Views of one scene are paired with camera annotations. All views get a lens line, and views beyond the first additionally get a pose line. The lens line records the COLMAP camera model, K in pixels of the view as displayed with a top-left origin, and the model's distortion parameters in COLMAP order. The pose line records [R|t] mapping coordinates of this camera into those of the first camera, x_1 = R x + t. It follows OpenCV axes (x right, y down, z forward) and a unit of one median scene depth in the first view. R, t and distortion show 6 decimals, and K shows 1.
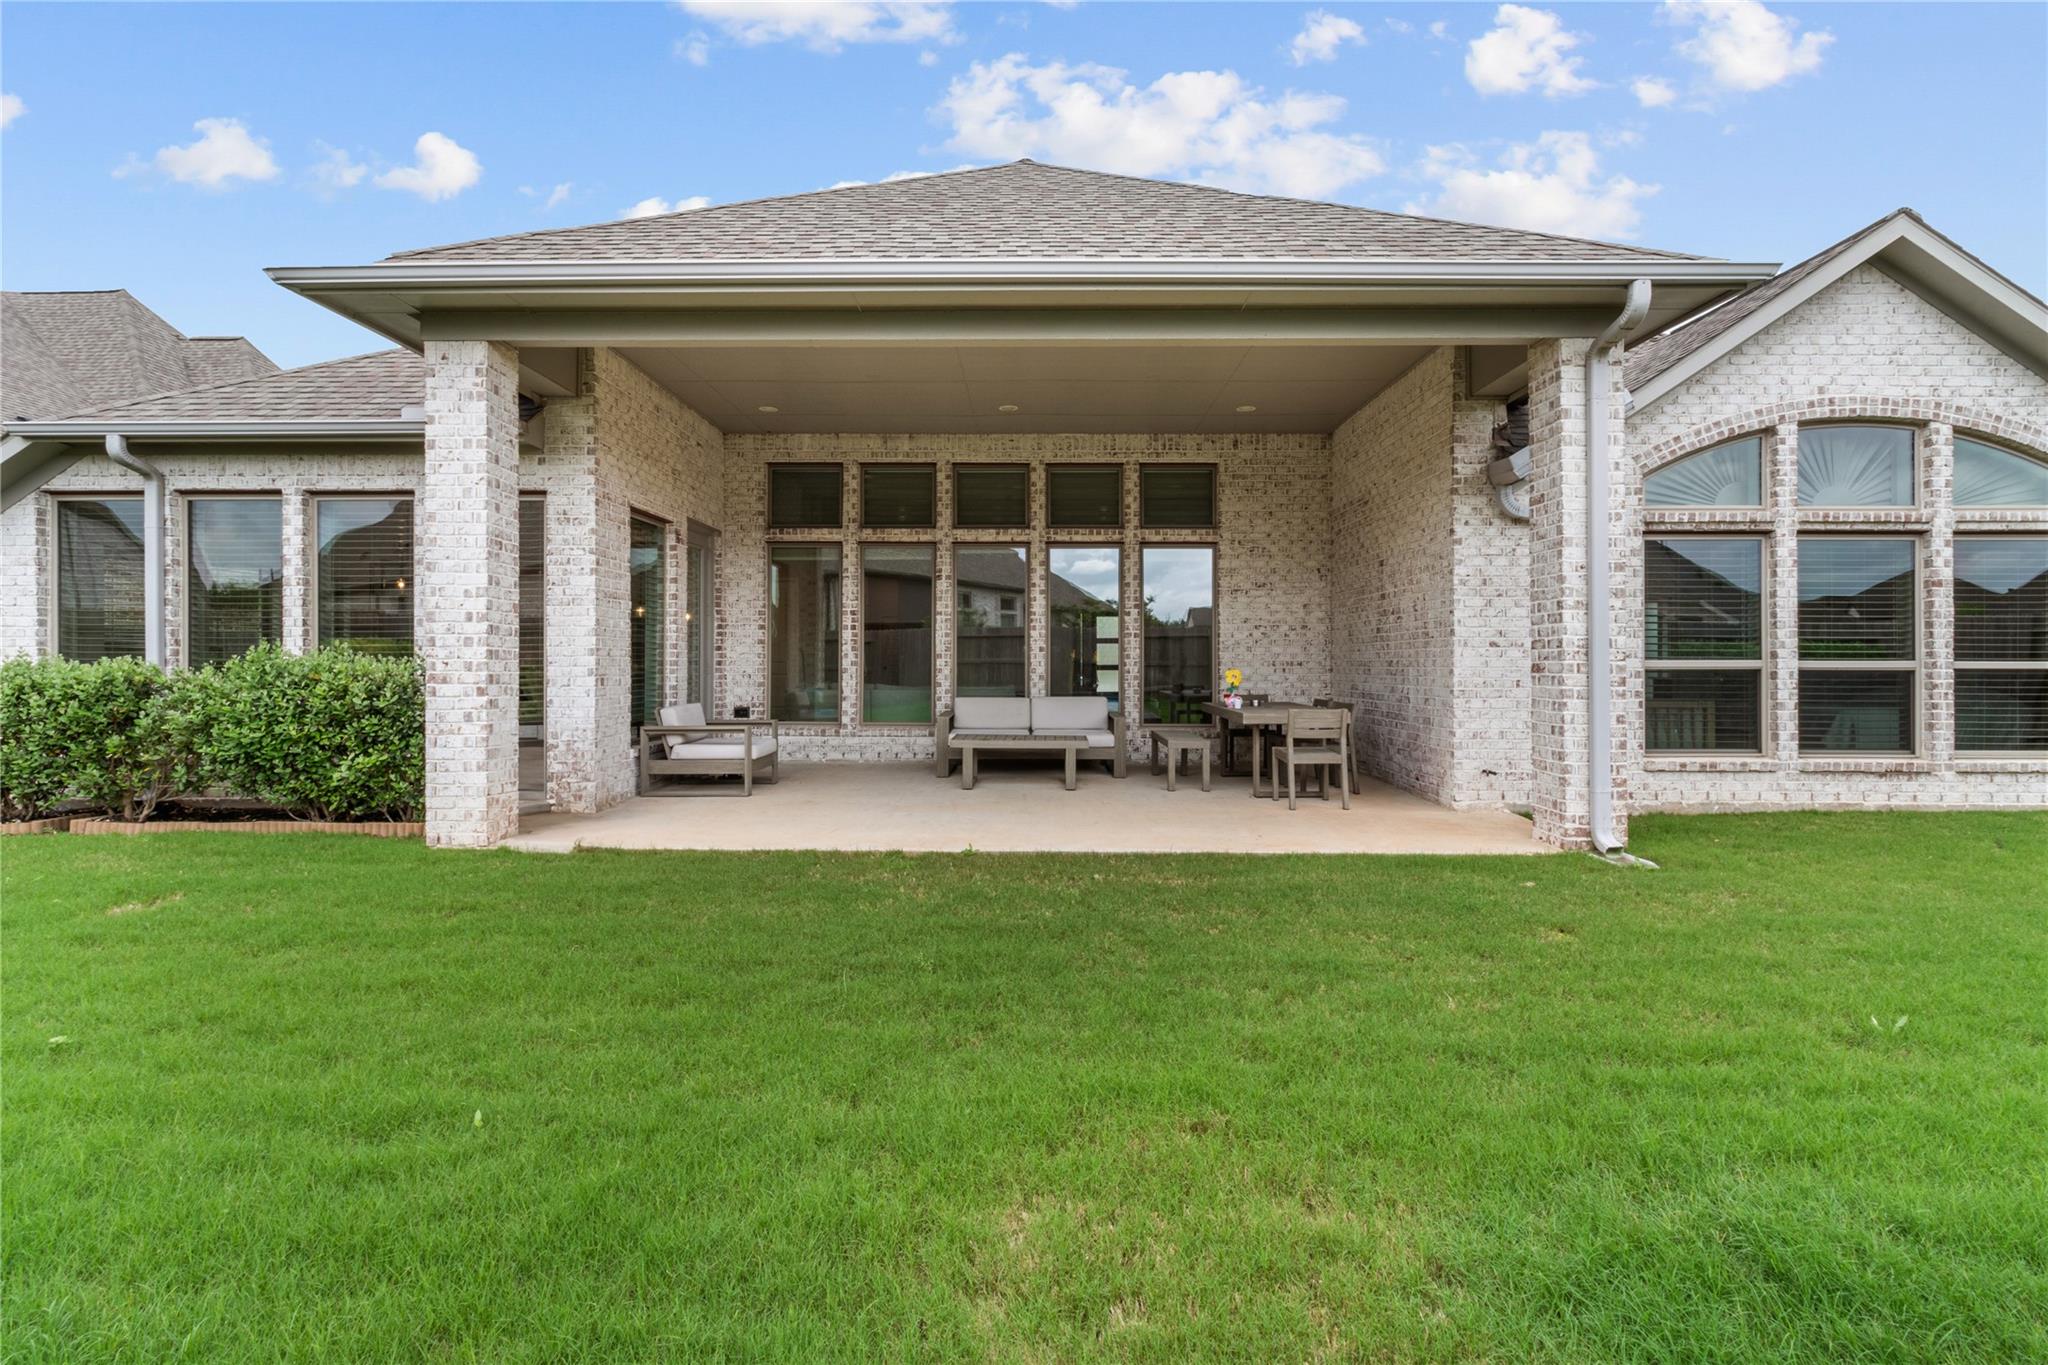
lens RADIAL K [[1009.4, 0, 1024.0], [0, 1009.4, 682.5], [0, 0, 1]] dist [0.000756, 0.000491]
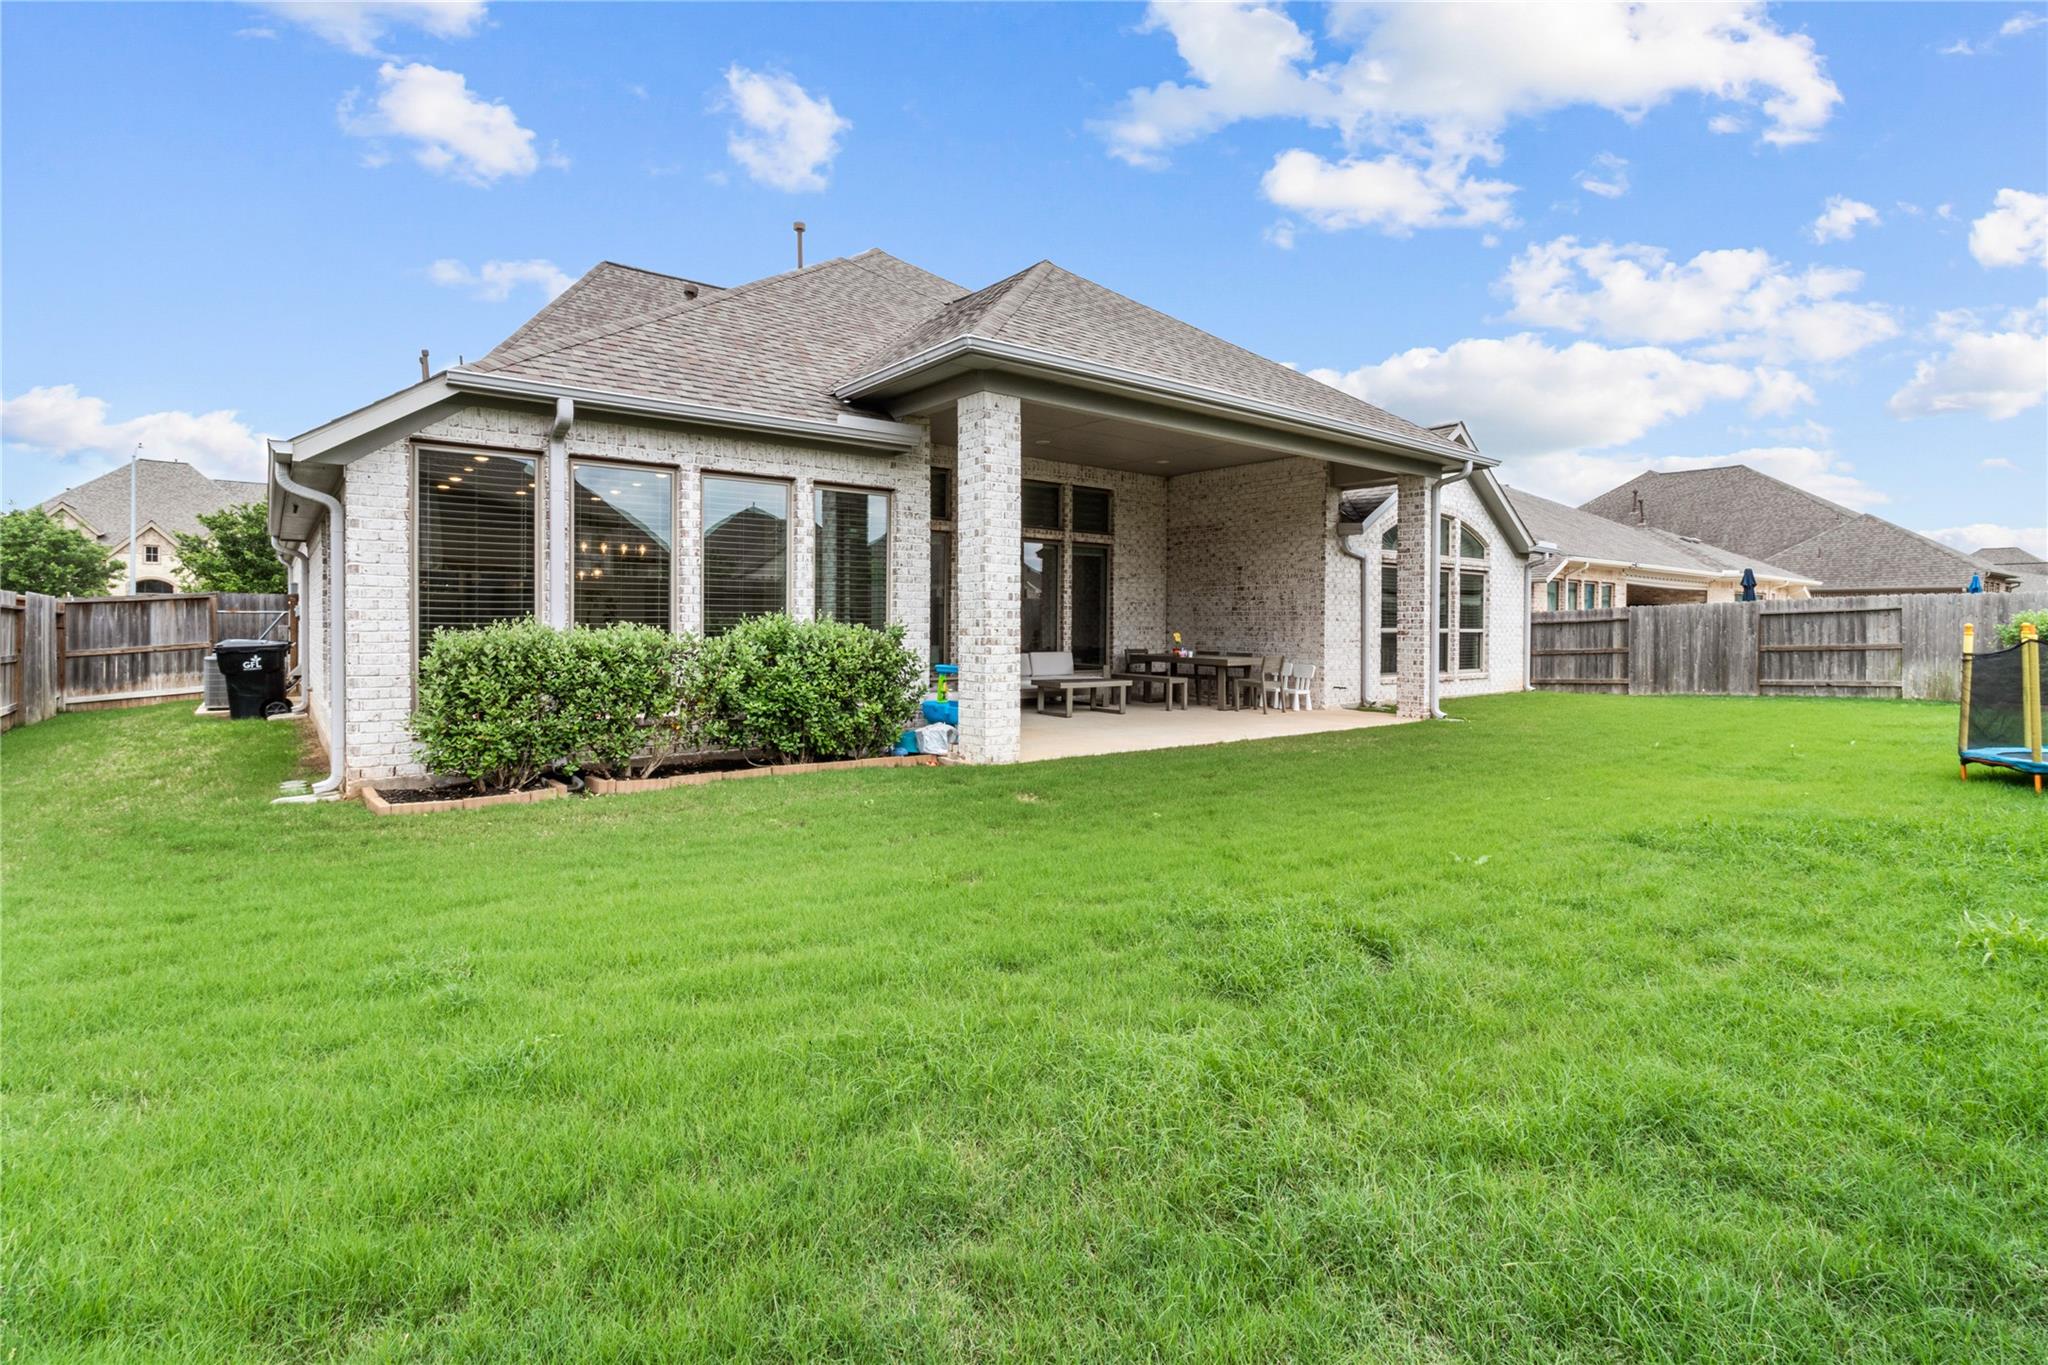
lens RADIAL K [[1009.4, 0, 1024.0], [0, 1009.4, 682.5], [0, 0, 1]] dist [0.000756, 0.000491]
pose [[0.762813, -0.033058, 0.645774, -1.158463], [0.003402, 0.998884, 0.047115, -0.010273], [-0.646610, -0.033744, 0.762074, -0.058415]]
